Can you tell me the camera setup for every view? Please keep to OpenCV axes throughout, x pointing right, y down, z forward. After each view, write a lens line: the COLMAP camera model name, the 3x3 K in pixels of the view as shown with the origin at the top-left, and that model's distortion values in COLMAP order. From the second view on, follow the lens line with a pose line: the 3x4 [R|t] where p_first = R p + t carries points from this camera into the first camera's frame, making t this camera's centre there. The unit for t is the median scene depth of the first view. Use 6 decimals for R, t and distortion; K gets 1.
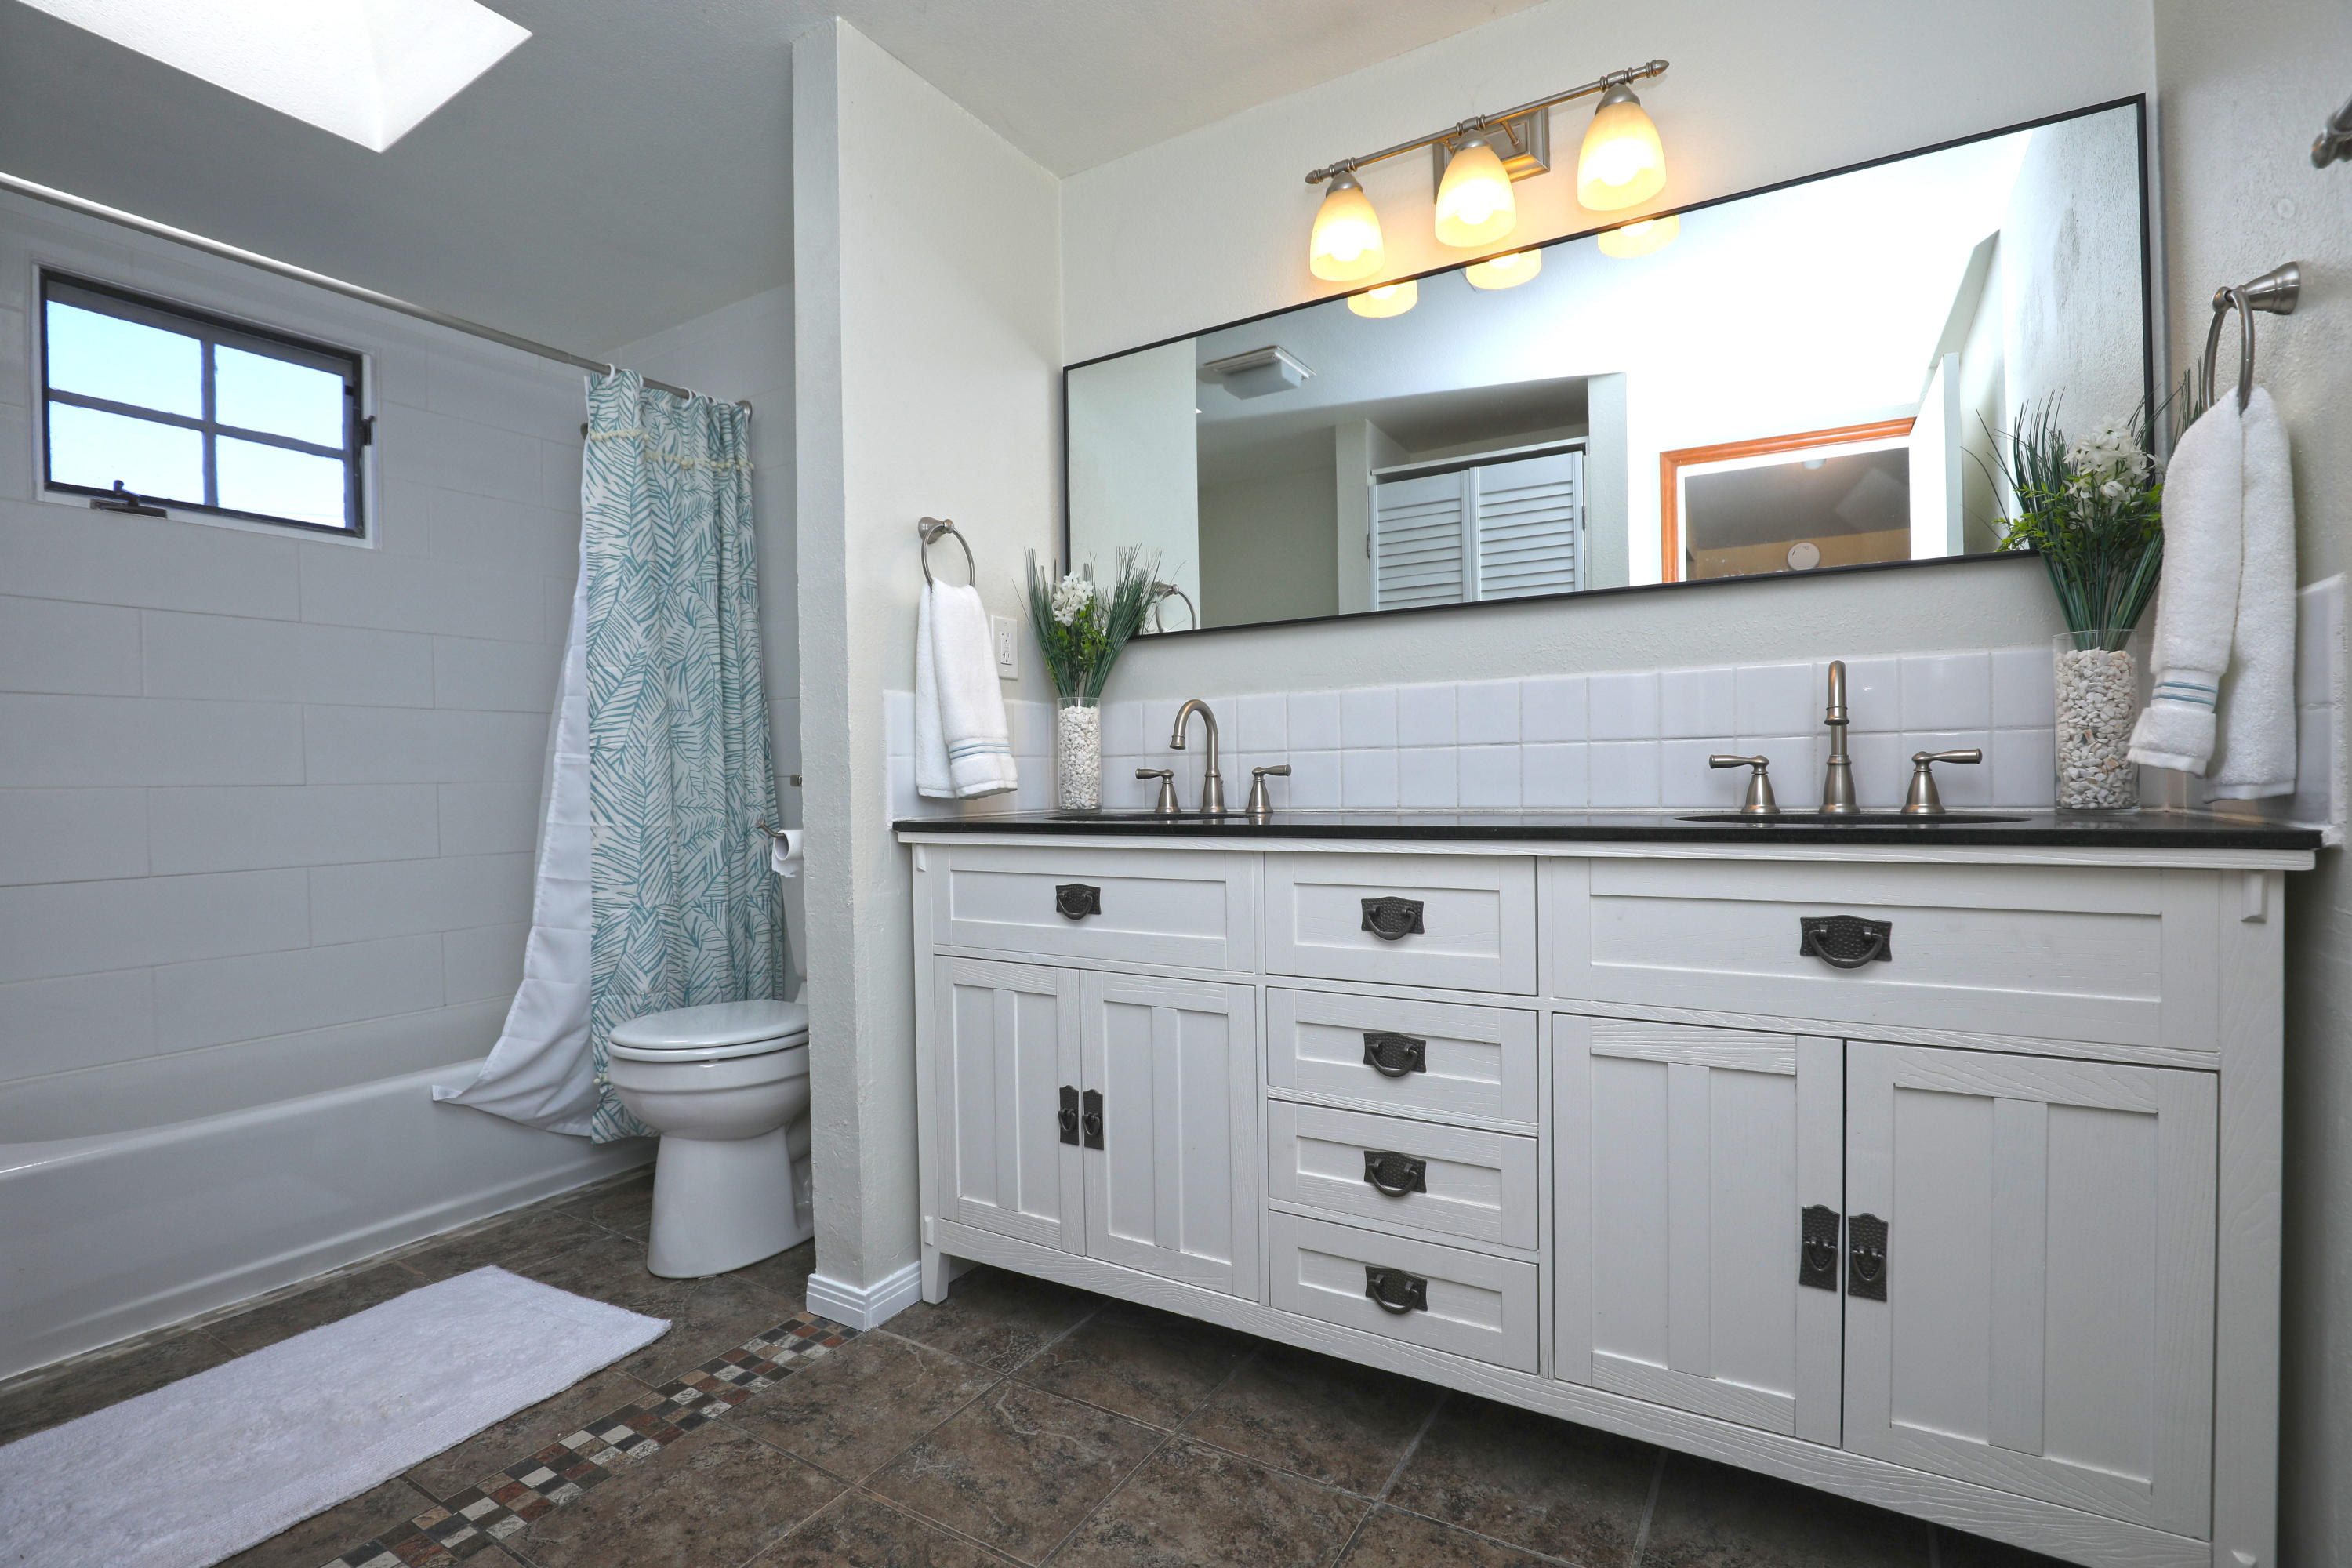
lens RADIAL K [[1081.8, 0, 1185.5], [0, 1081.8, 788.1], [0, 0, 1]] dist [-0.021066, 0.003971]
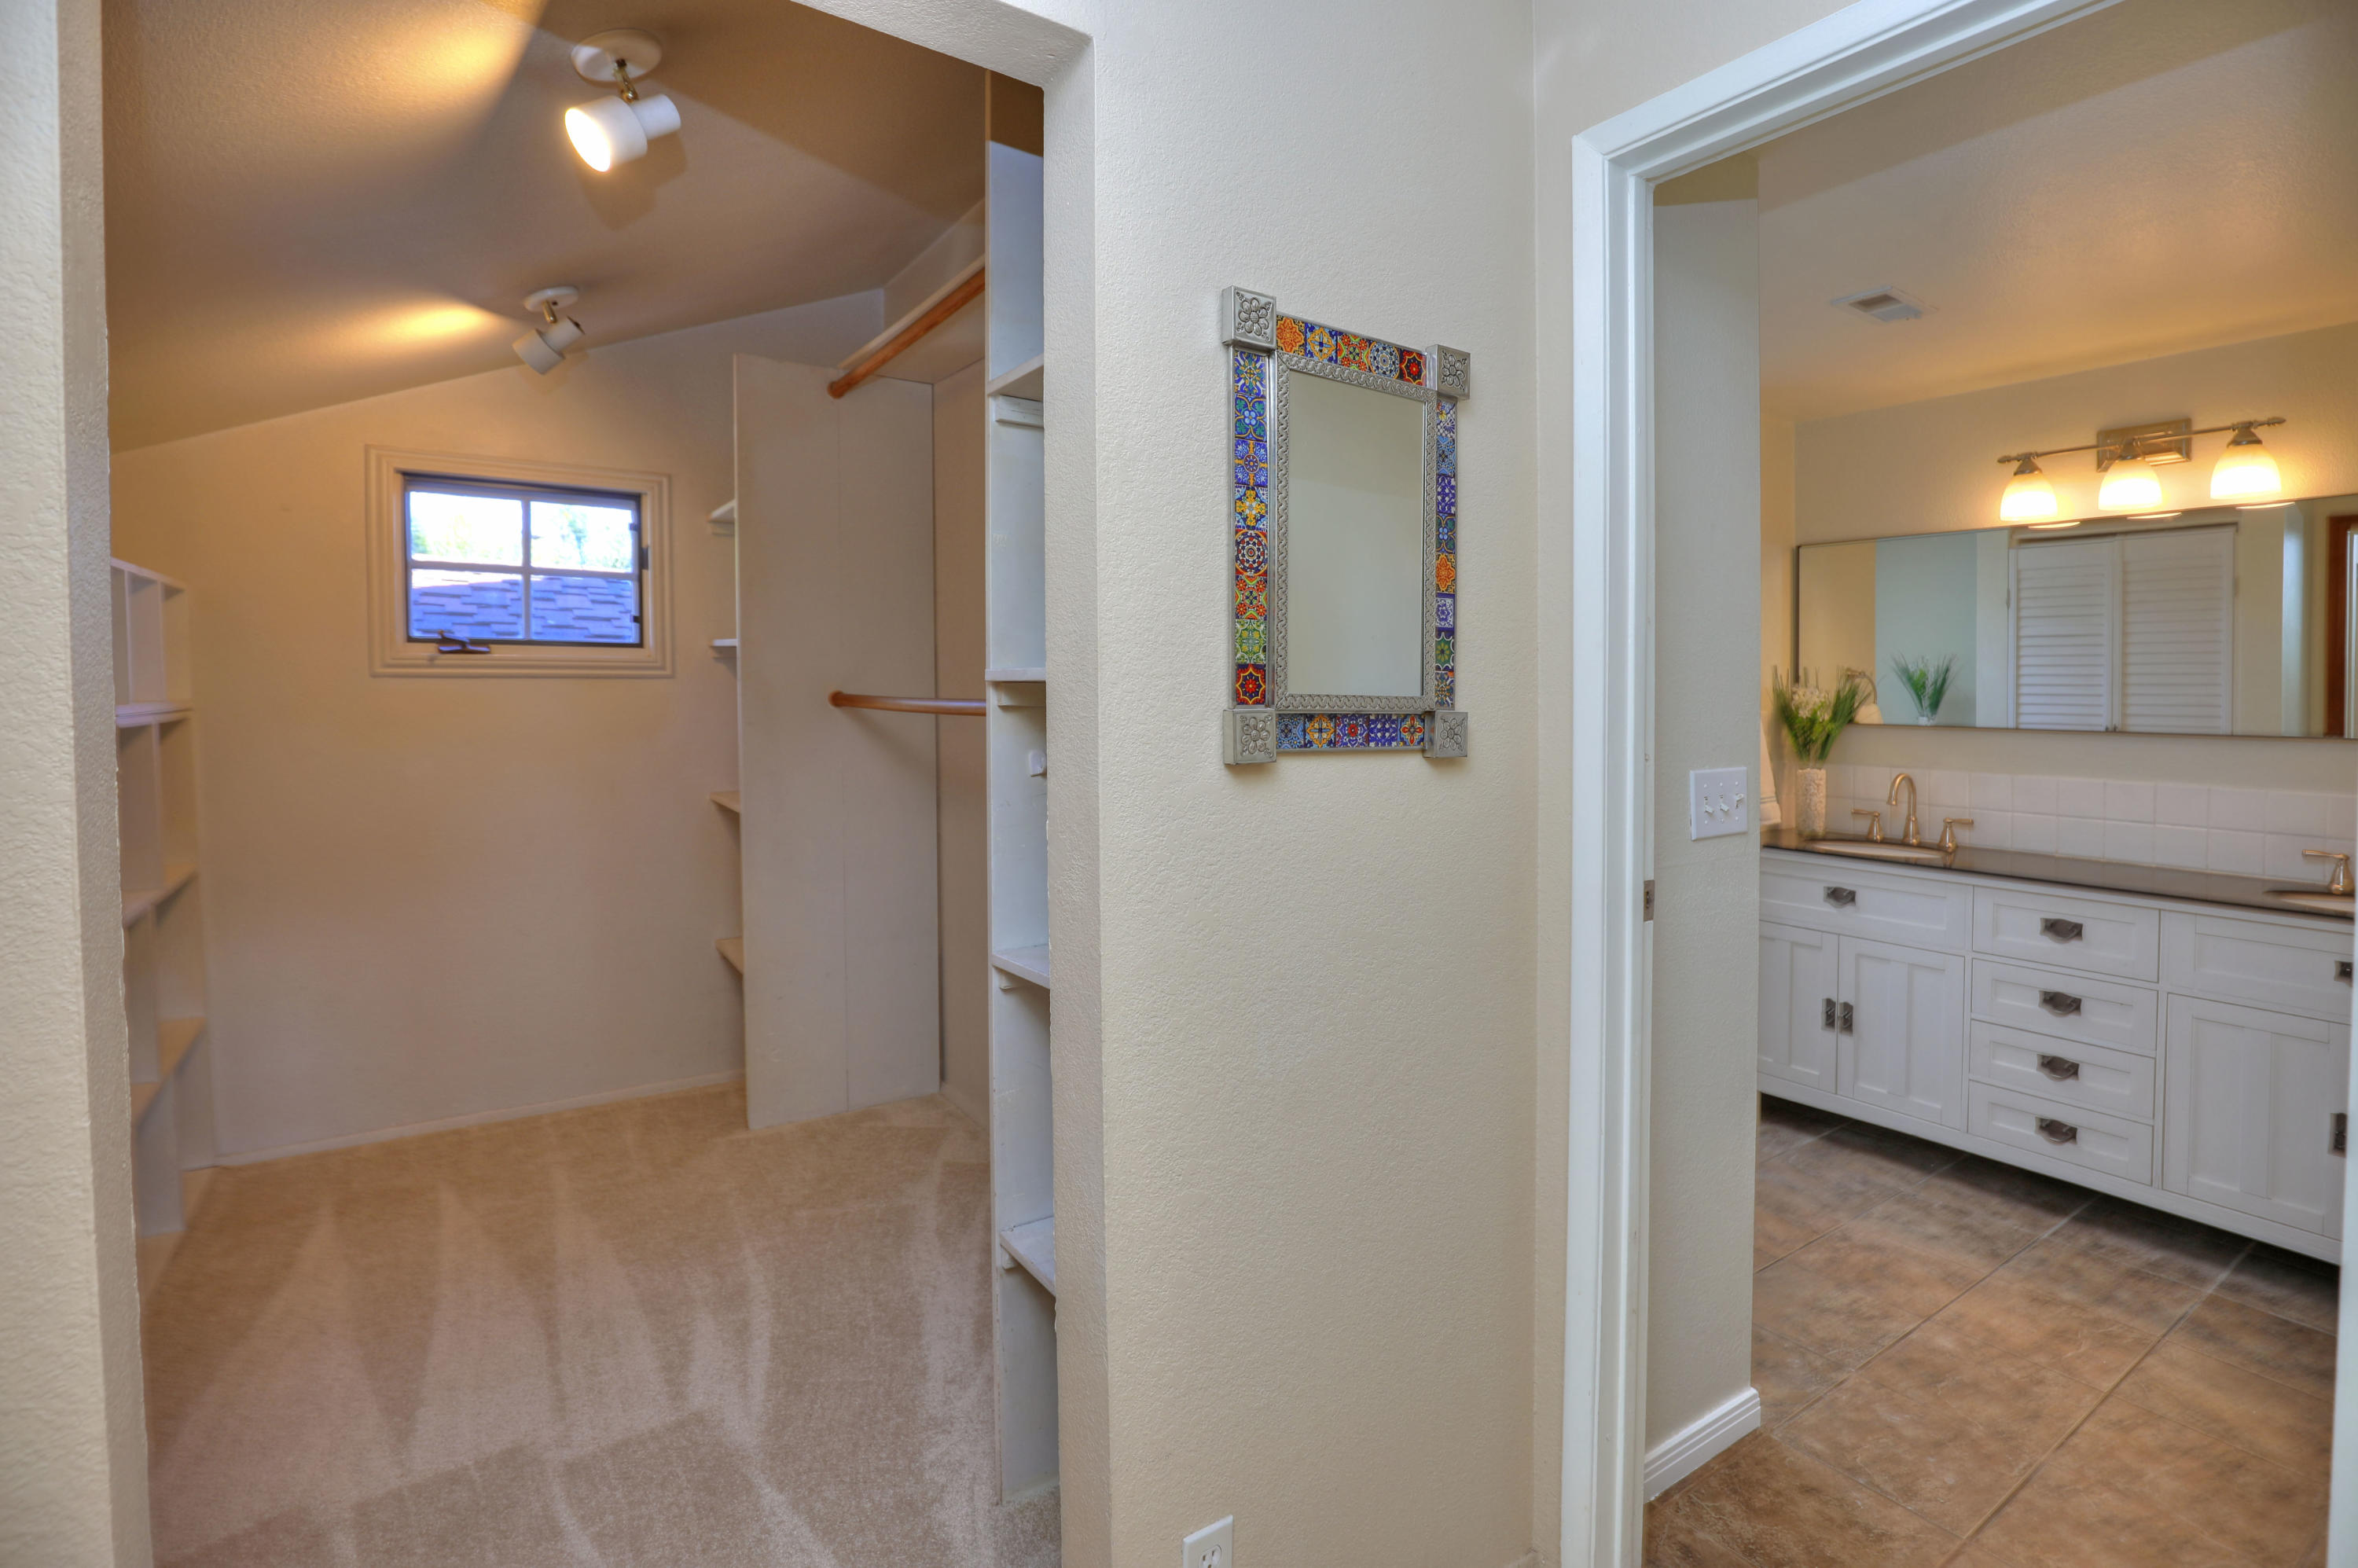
lens RADIAL K [[1084.6, 0, 1173.9], [0, 1084.6, 702.3], [0, 0, 1]] dist [-0.021066, 0.003971]
pose [[0.908202, 0.025101, -0.417778, -0.366764], [-0.019067, 0.999645, 0.018611, -0.230668], [0.418097, -0.008936, 0.908358, -1.090984]]
